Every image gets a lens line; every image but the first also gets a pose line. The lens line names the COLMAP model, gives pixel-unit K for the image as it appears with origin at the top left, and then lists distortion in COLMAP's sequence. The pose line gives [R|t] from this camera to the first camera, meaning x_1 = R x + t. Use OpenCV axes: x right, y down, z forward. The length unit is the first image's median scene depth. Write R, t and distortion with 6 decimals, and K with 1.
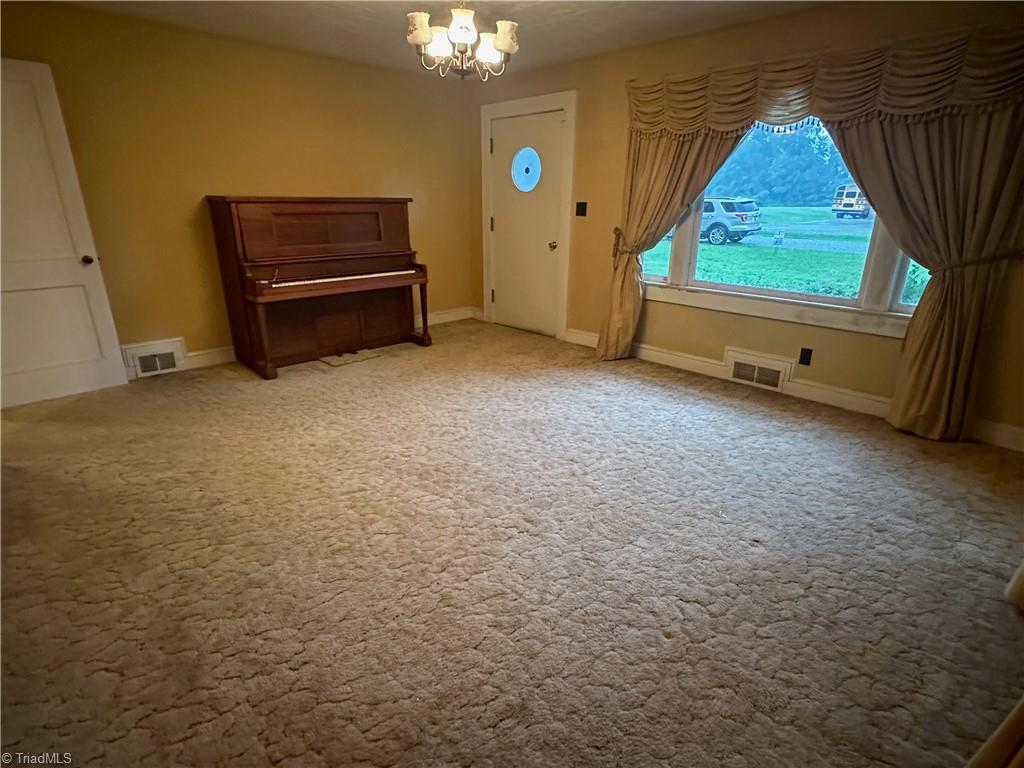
lens RADIAL K [[538.0, 0, 510.5], [0, 538.0, 386.2], [0, 0, 1]] dist [-0.003436, -0.001097]
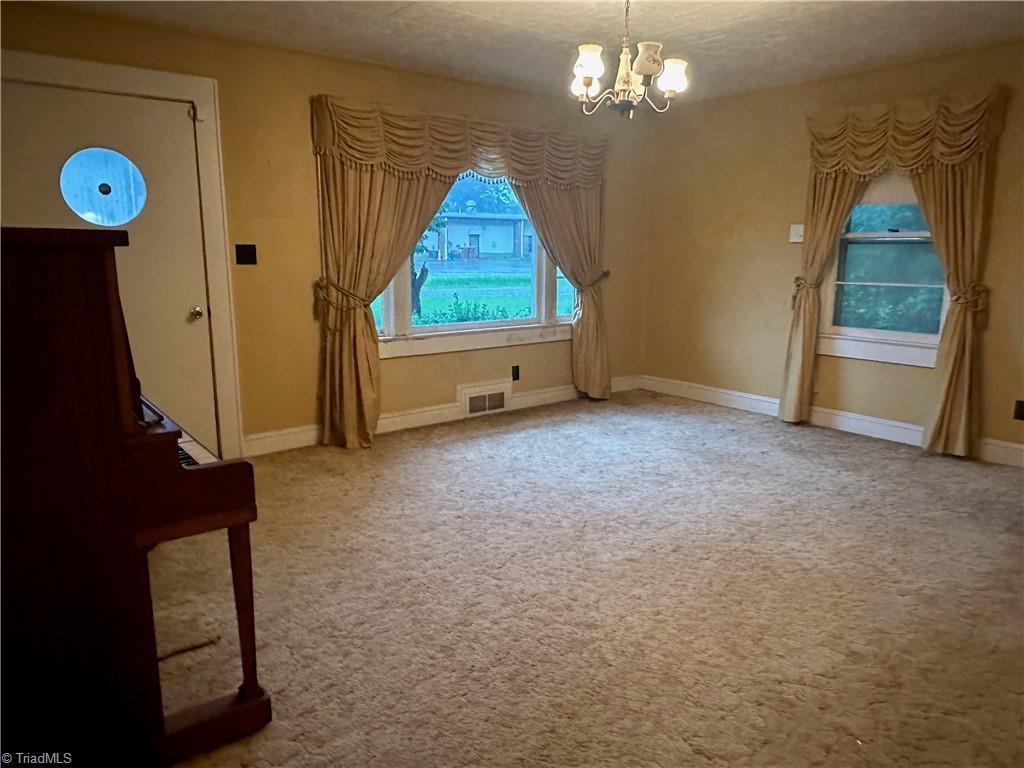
lens RADIAL K [[711.6, 0, 512.0], [0, 711.6, 384.0], [0, 0, 1]] dist [-0.001624, -0.001417]
pose [[0.089543, -0.190145, 0.977664, -0.895488], [0.326671, 0.932913, 0.151522, -0.252637], [-0.940887, 0.305806, 0.145650, 0.750746]]
